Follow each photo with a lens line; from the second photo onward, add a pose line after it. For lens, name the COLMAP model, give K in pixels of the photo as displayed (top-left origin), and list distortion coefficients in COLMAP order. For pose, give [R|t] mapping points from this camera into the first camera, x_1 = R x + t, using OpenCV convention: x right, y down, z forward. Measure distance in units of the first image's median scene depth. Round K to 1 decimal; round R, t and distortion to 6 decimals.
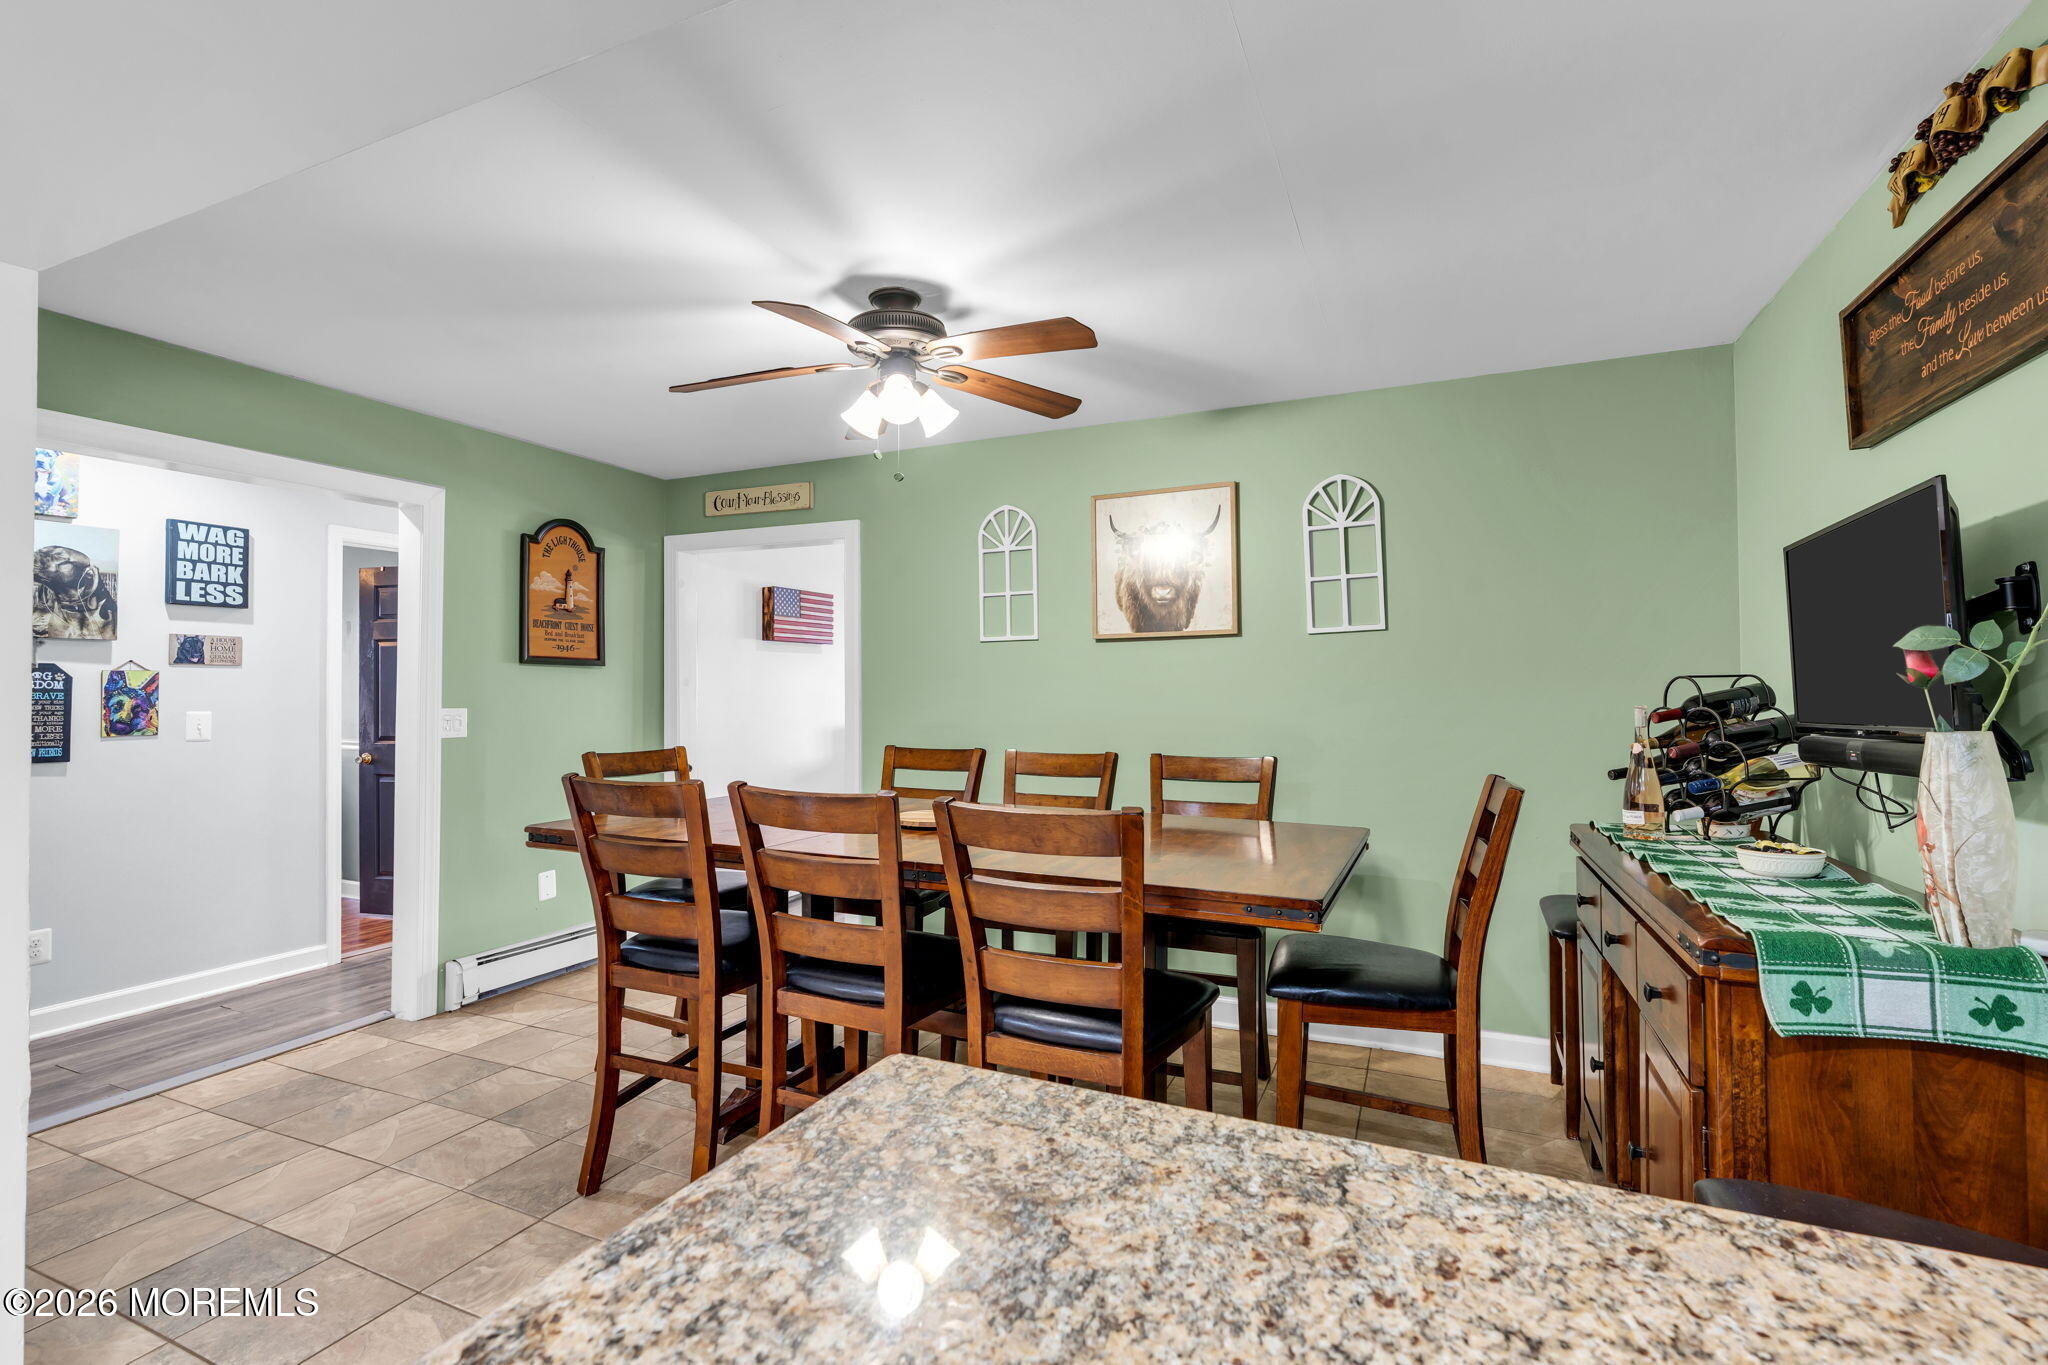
lens RADIAL K [[920.7, 0, 1024.3], [0, 920.7, 677.6], [0, 0, 1]] dist [-0.010568, 0.001210]
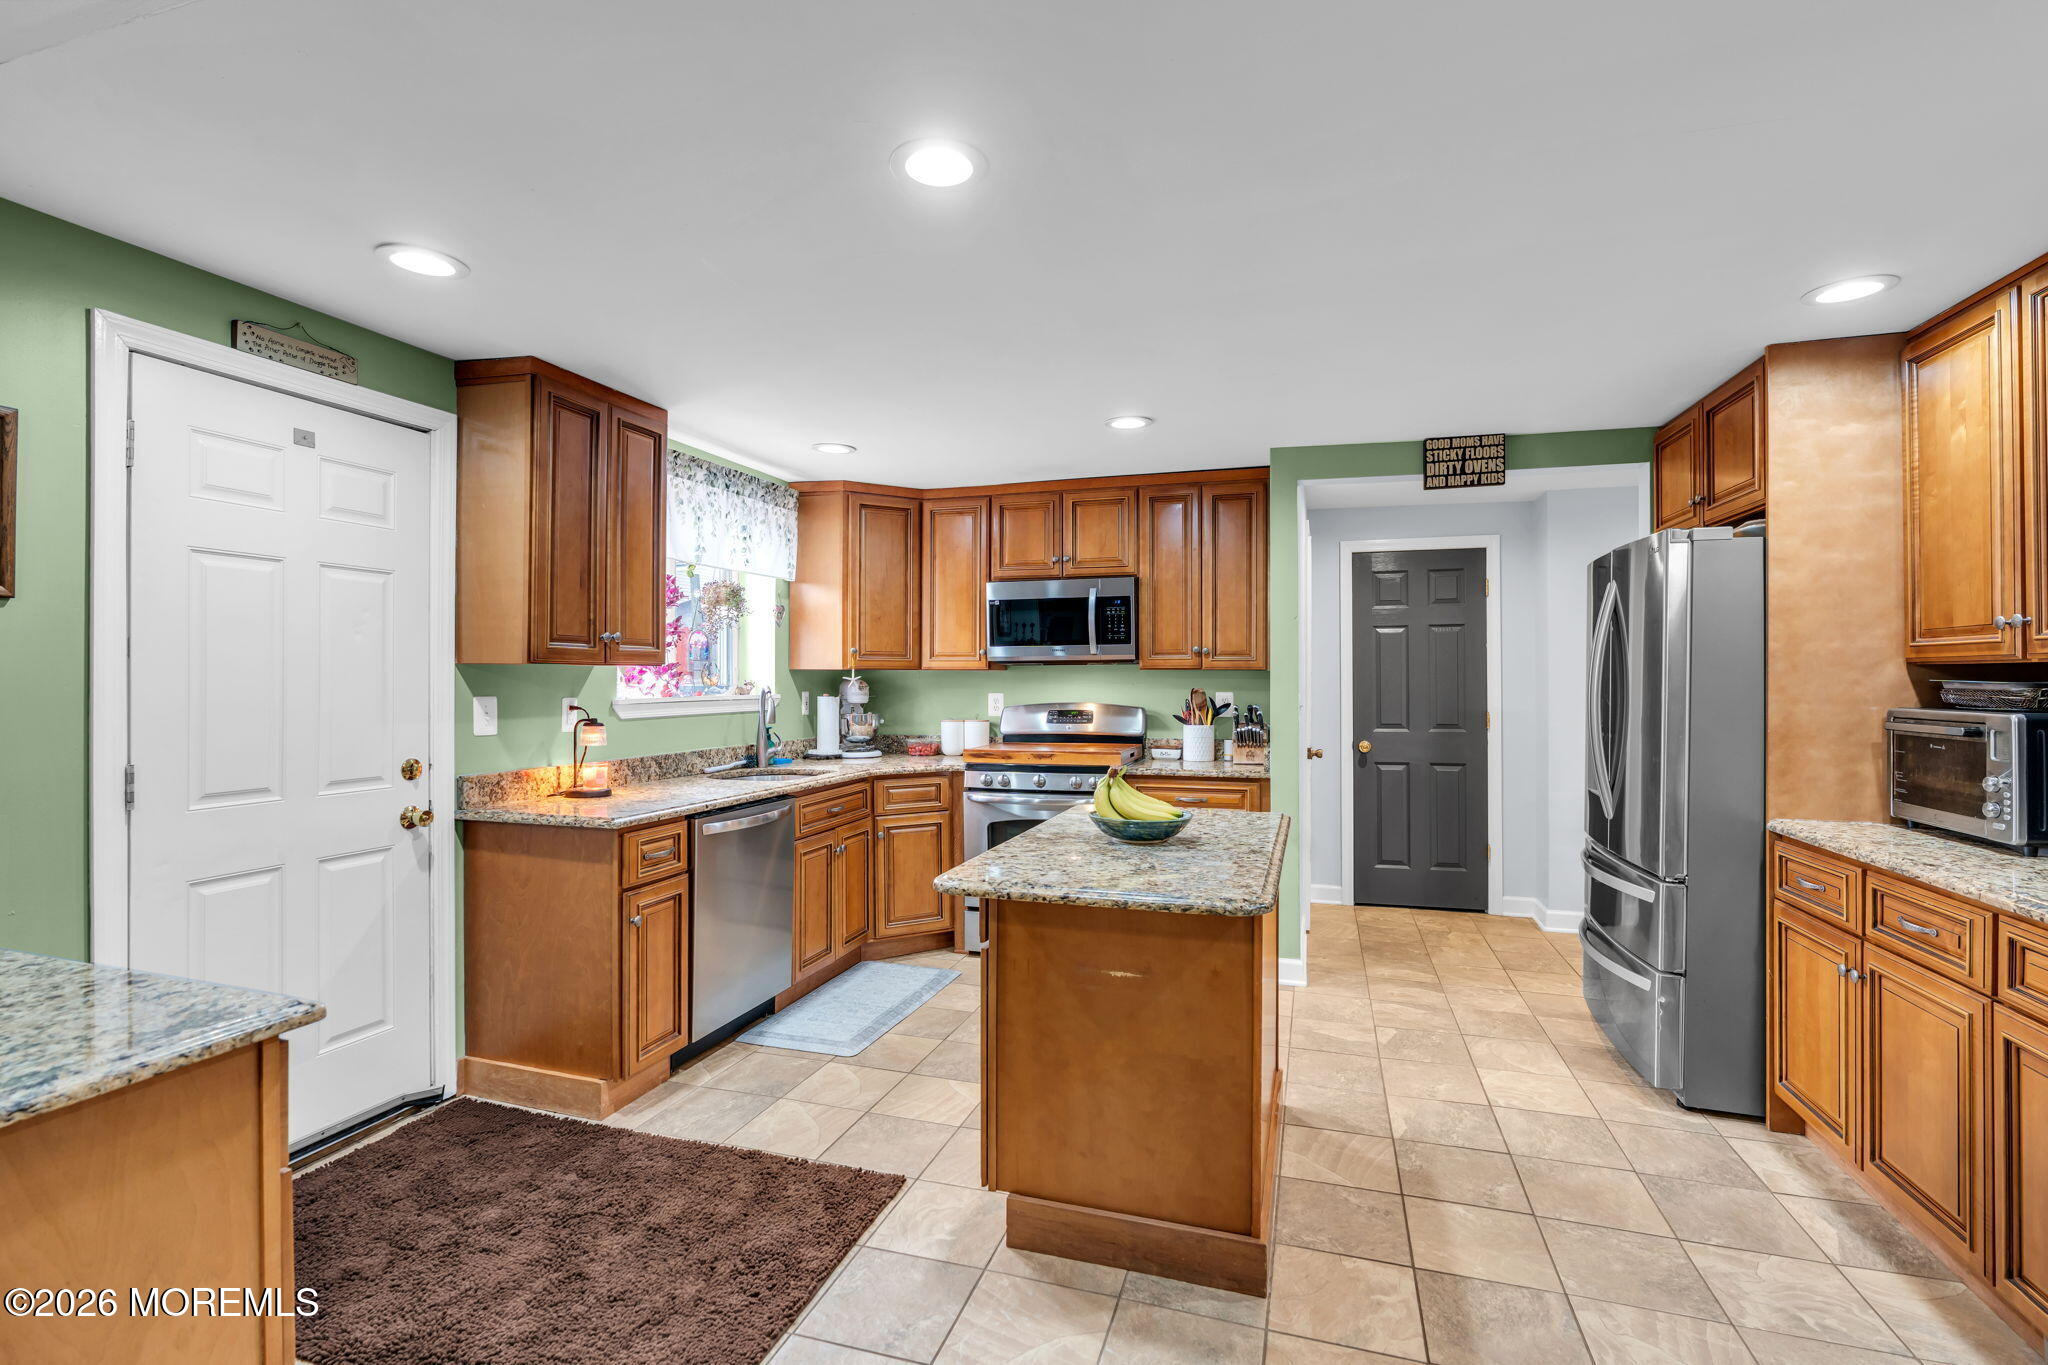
lens RADIAL K [[920.7, 0, 1024.3], [0, 920.7, 677.6], [0, 0, 1]] dist [-0.010568, 0.001210]
pose [[-0.994650, 0.003725, -0.103231, -0.556834], [0.005239, 0.999883, -0.014393, 0.011868], [0.103166, -0.014857, -0.994553, 0.790254]]
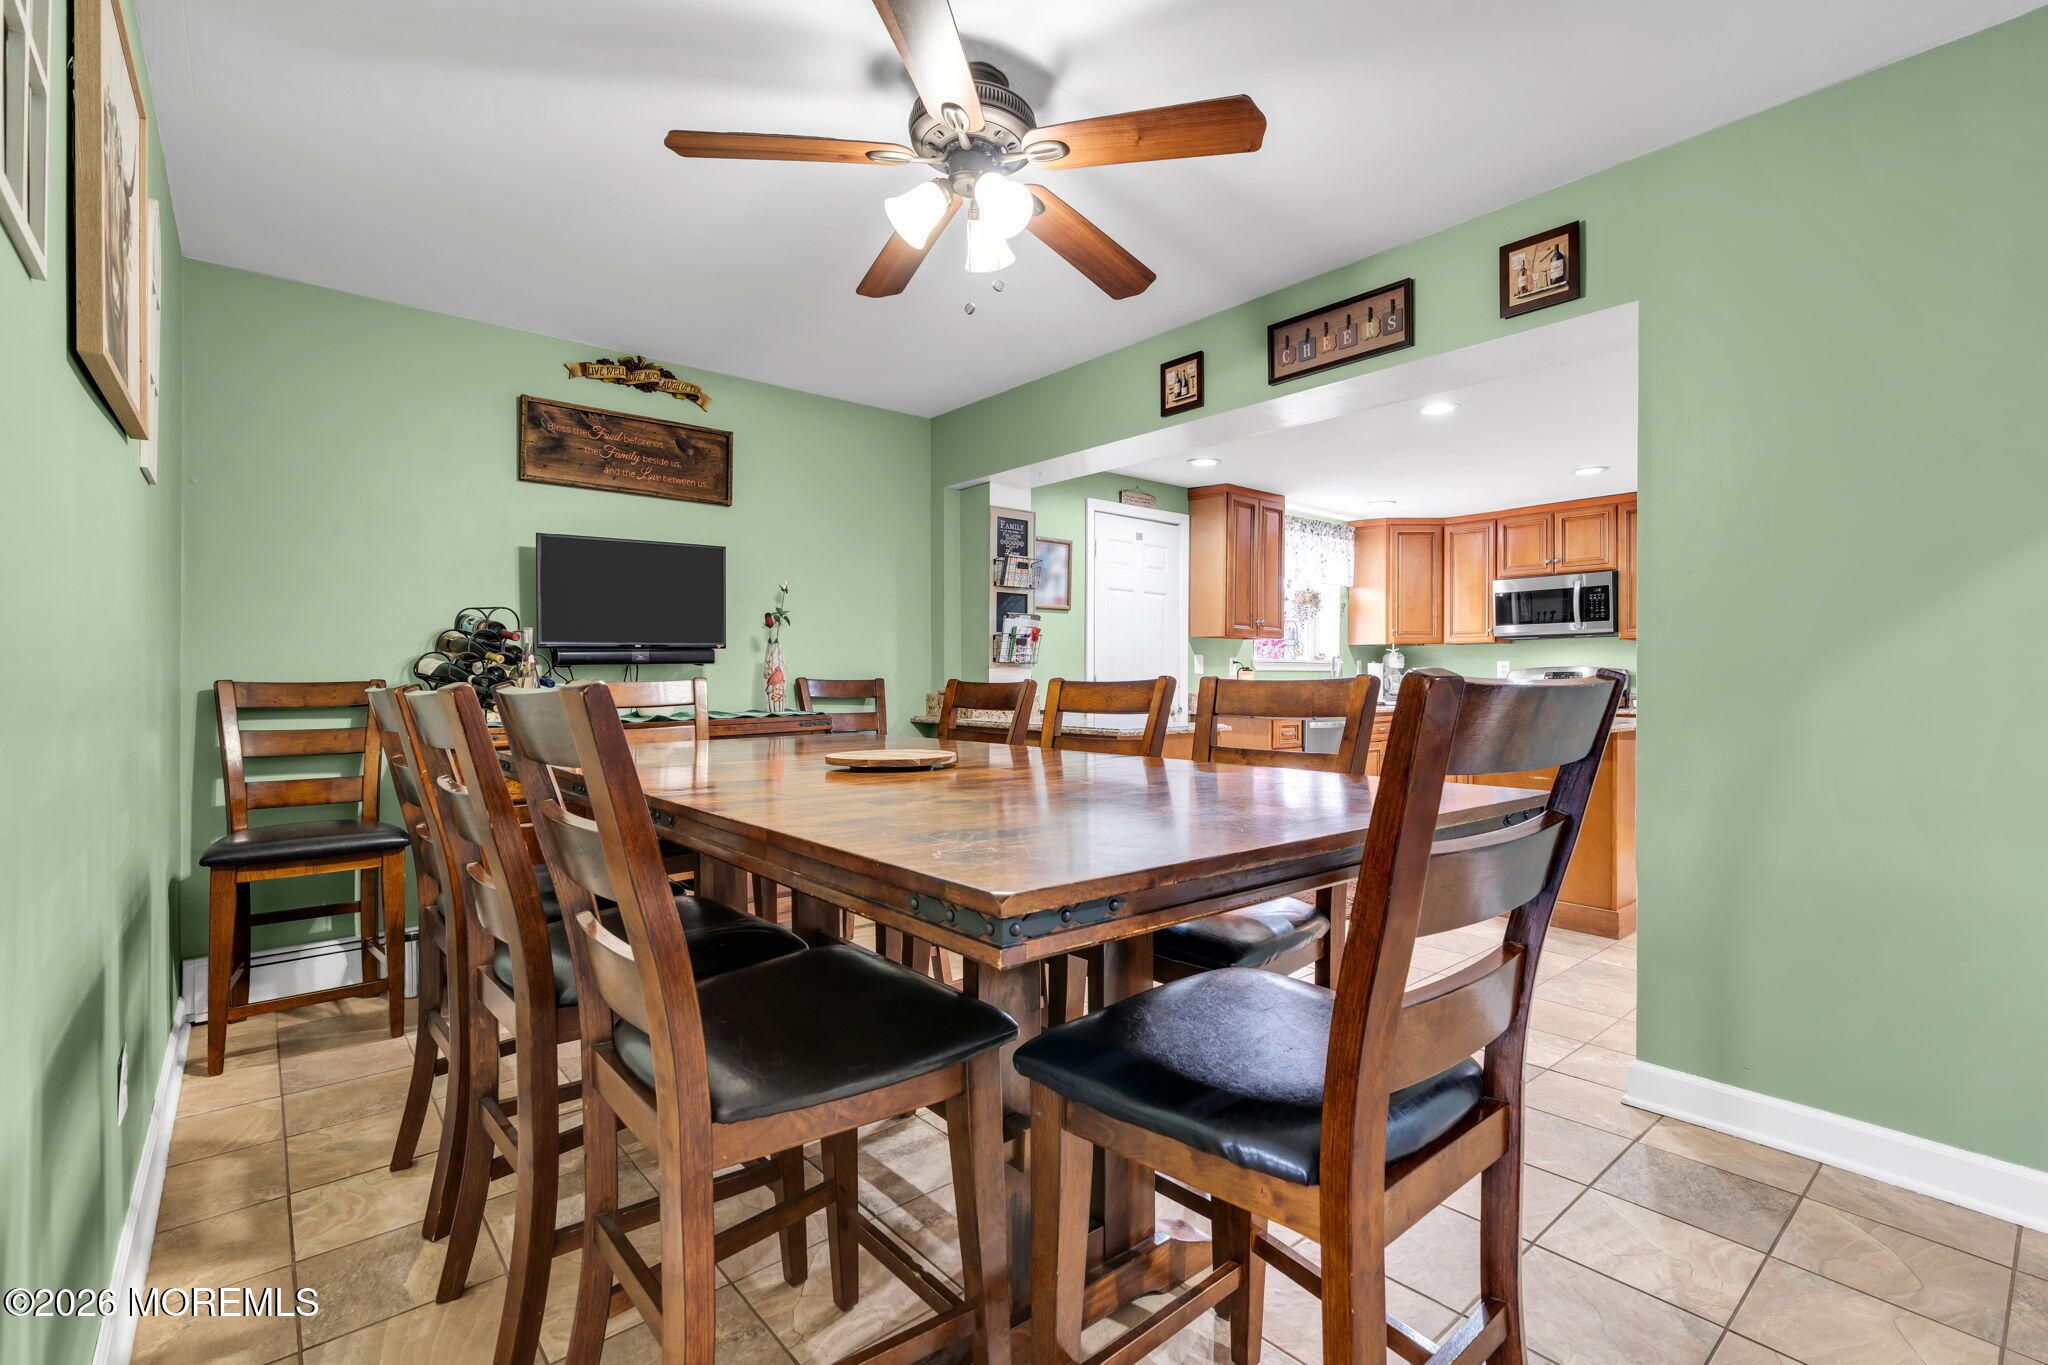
lens RADIAL K [[920.7, 0, 1024.3], [0, 920.7, 677.6], [0, 0, 1]] dist [-0.010568, 0.001210]
pose [[-0.899192, 0.003161, 0.437542, -0.624328], [-0.004315, 0.999861, -0.016091, 0.130970], [-0.437533, -0.016357, -0.899054, 2.015590]]
